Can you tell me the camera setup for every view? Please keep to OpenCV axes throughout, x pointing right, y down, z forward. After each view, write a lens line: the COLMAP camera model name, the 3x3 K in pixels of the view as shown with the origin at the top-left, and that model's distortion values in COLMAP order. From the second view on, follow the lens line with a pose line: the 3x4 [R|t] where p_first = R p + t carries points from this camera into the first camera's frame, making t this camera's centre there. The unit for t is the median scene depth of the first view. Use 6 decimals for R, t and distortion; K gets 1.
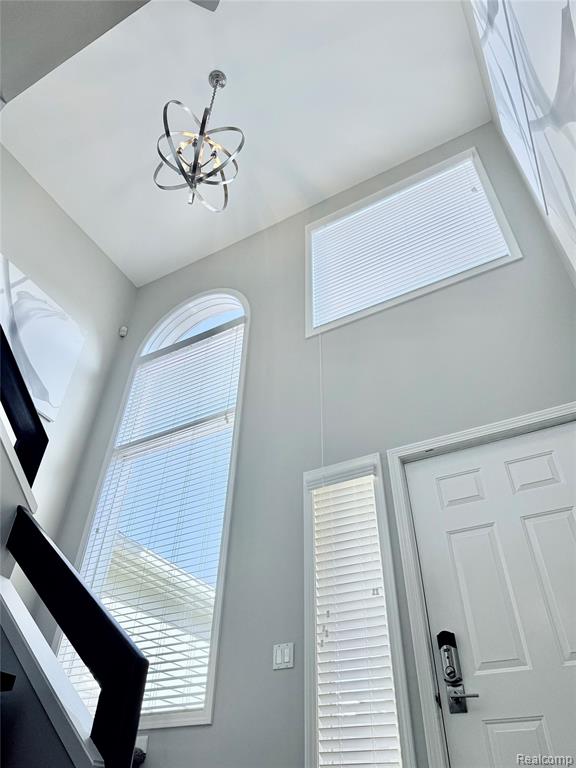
lens RADIAL K [[537.4, 0, 285.7], [0, 537.4, 380.0], [0, 0, 1]] dist [0.119100, -0.103411]
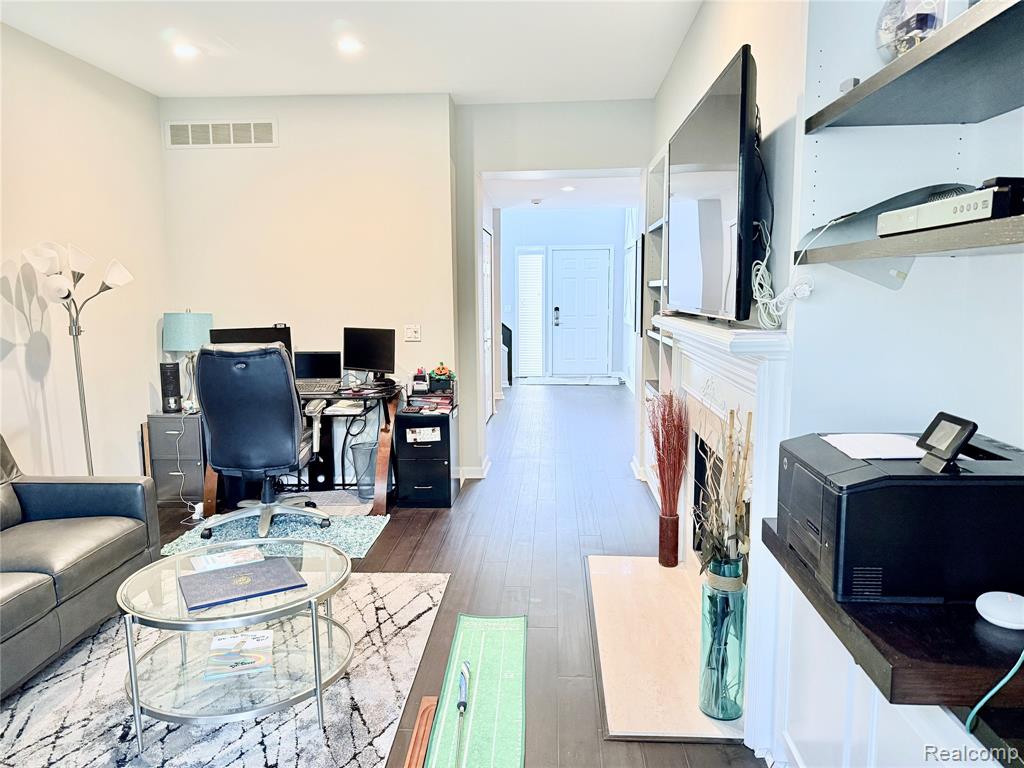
lens RADIAL K [[710.7, 0, 513.2], [0, 710.7, 384.0], [0, 0, 1]] dist [0.090856, -0.074916]
pose [[0.902309, -0.077341, 0.424096, -1.793289], [-0.266613, 0.672948, 0.689970, -2.117931], [-0.338758, -0.735635, 0.586587, -1.816219]]
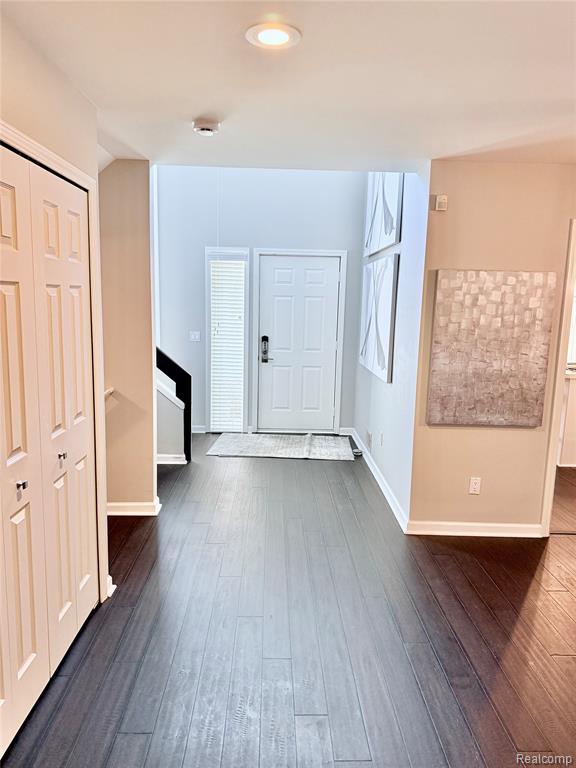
lens RADIAL K [[537.4, 0, 285.7], [0, 537.4, 380.0], [0, 0, 1]] dist [0.119100, -0.103411]
pose [[0.867252, -0.068817, 0.493091, -0.791946], [-0.333209, 0.655660, 0.677555, -1.029453], [-0.369927, -0.751913, 0.545692, -0.505079]]
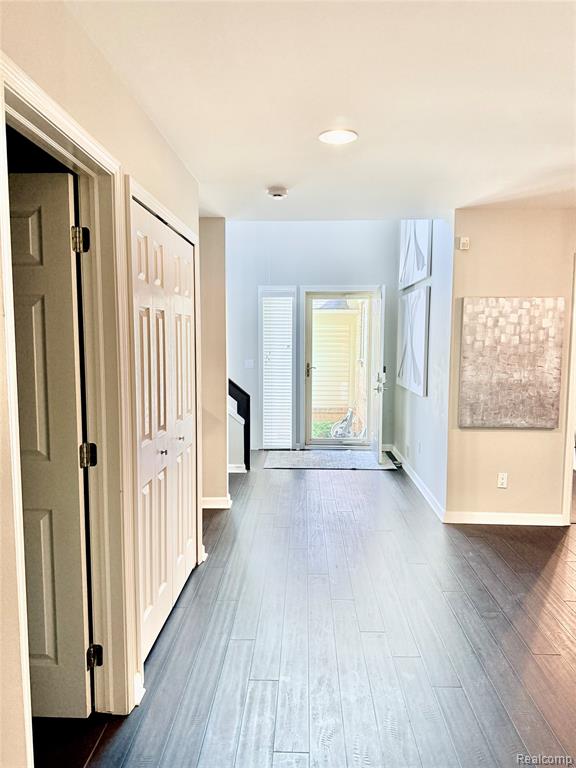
lens RADIAL K [[533.1, 0, 288.0], [0, 533.1, 384.0], [0, 0, 1]] dist [0.090856, -0.074916]
pose [[0.893306, -0.053055, 0.446307, -0.964508], [-0.285298, 0.700360, 0.654294, -1.132664], [-0.347290, -0.711815, 0.610499, -0.671572]]
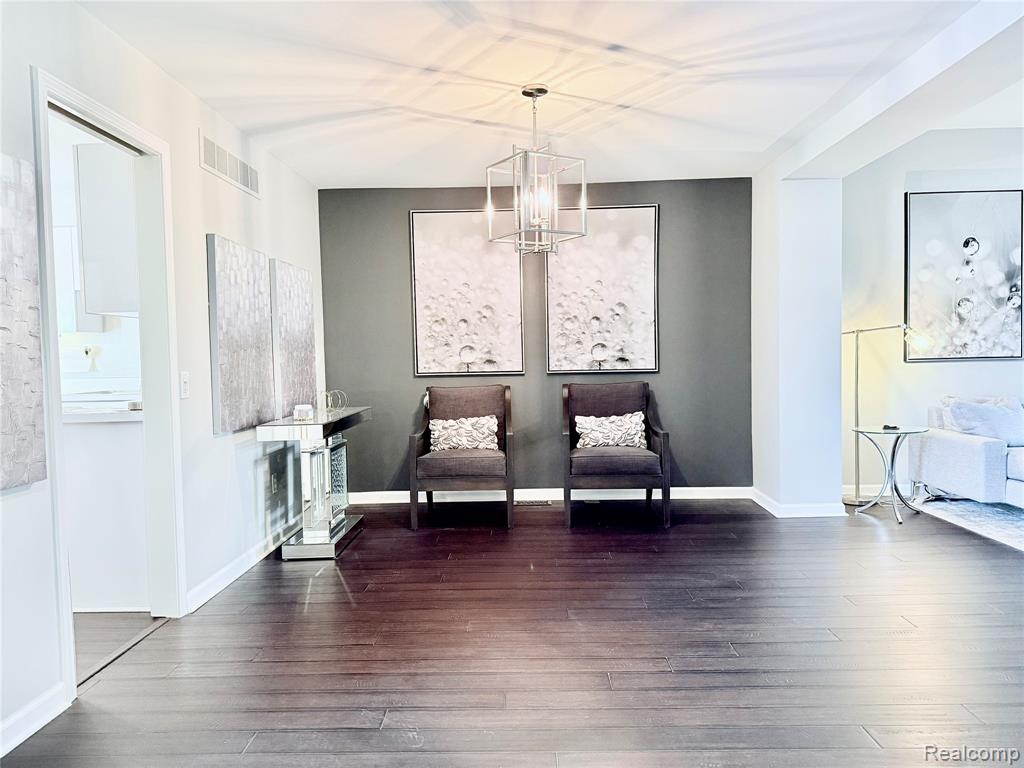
lens RADIAL K [[710.7, 0, 513.2], [0, 710.7, 384.0], [0, 0, 1]] dist [0.090856, -0.074916]
pose [[-0.467836, -0.042428, 0.882796, -0.622237], [-0.566262, 0.781294, -0.262540, -0.454487], [-0.678585, -0.622719, -0.389543, -0.077494]]
